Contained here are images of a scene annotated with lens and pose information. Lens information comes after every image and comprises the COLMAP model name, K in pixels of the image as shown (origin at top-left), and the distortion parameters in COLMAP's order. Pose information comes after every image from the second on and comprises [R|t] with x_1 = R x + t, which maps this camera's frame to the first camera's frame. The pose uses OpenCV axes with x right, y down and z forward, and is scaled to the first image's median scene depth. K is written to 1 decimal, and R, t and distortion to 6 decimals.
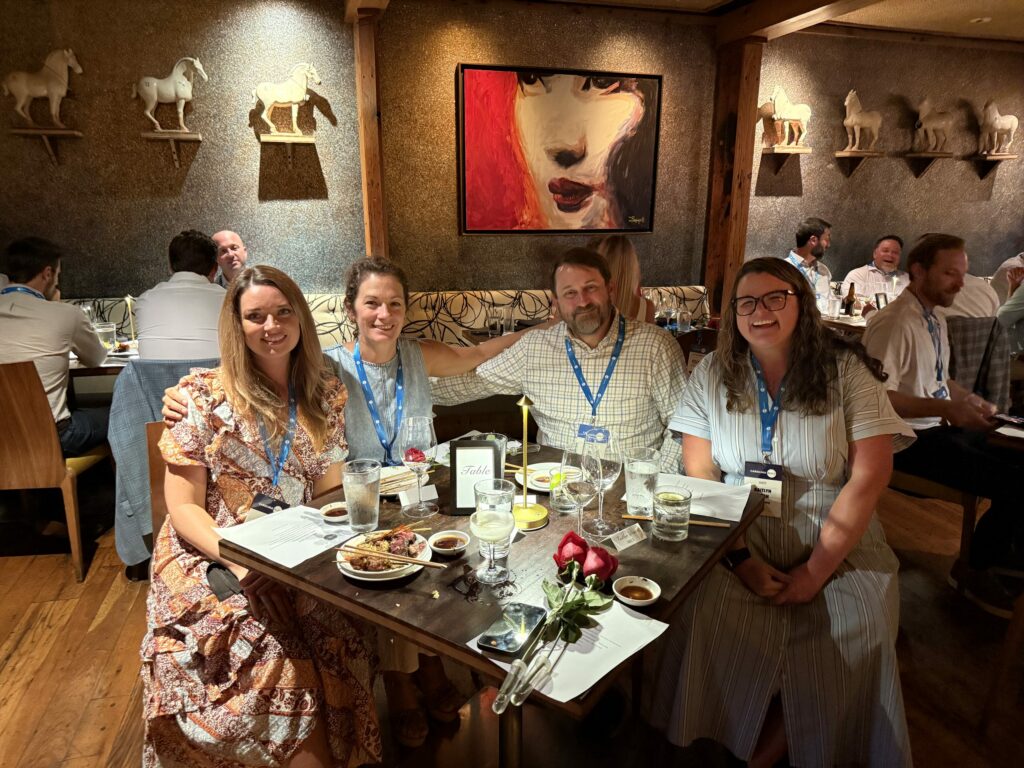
lens RADIAL K [[710.2, 0, 512.0], [0, 710.2, 384.0], [0, 0, 1]] dist [0.137187, -0.206133]
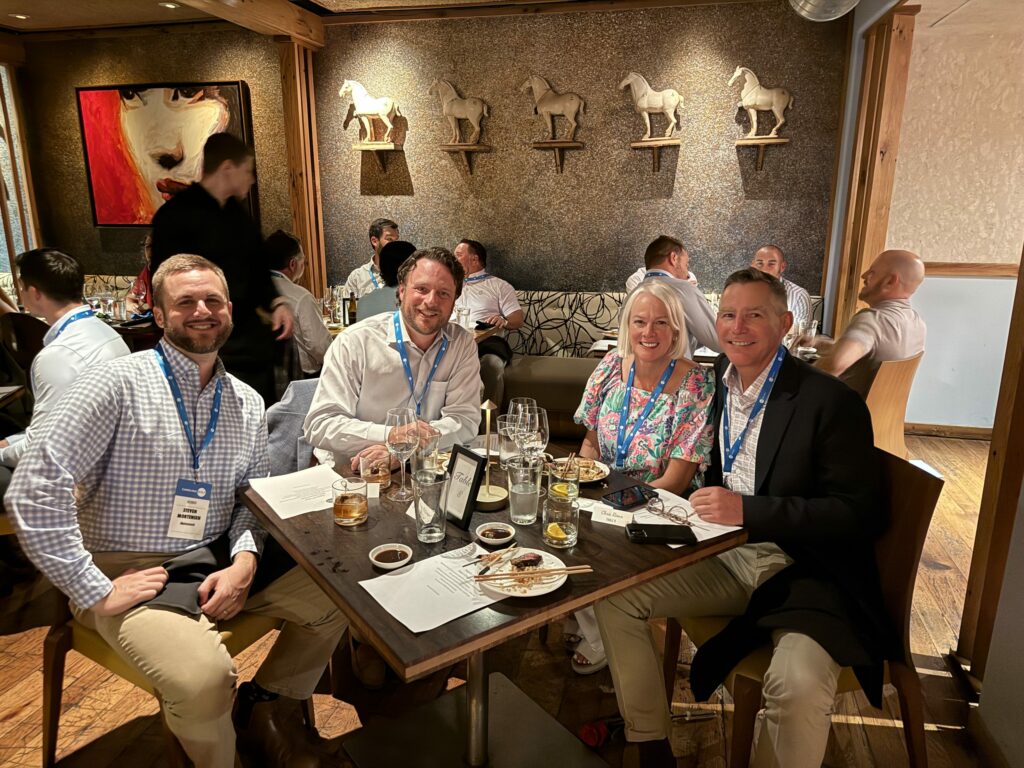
lens RADIAL K [[726.9, 0, 512.0], [0, 726.9, 384.0], [0, 0, 1]] dist [0.001633, -0.004566]
pose [[0.865013, 0.119213, -0.487382, 1.112834], [-0.120732, 0.992278, 0.028433, -0.067293], [0.487008, 0.034248, 0.872726, 0.285620]]
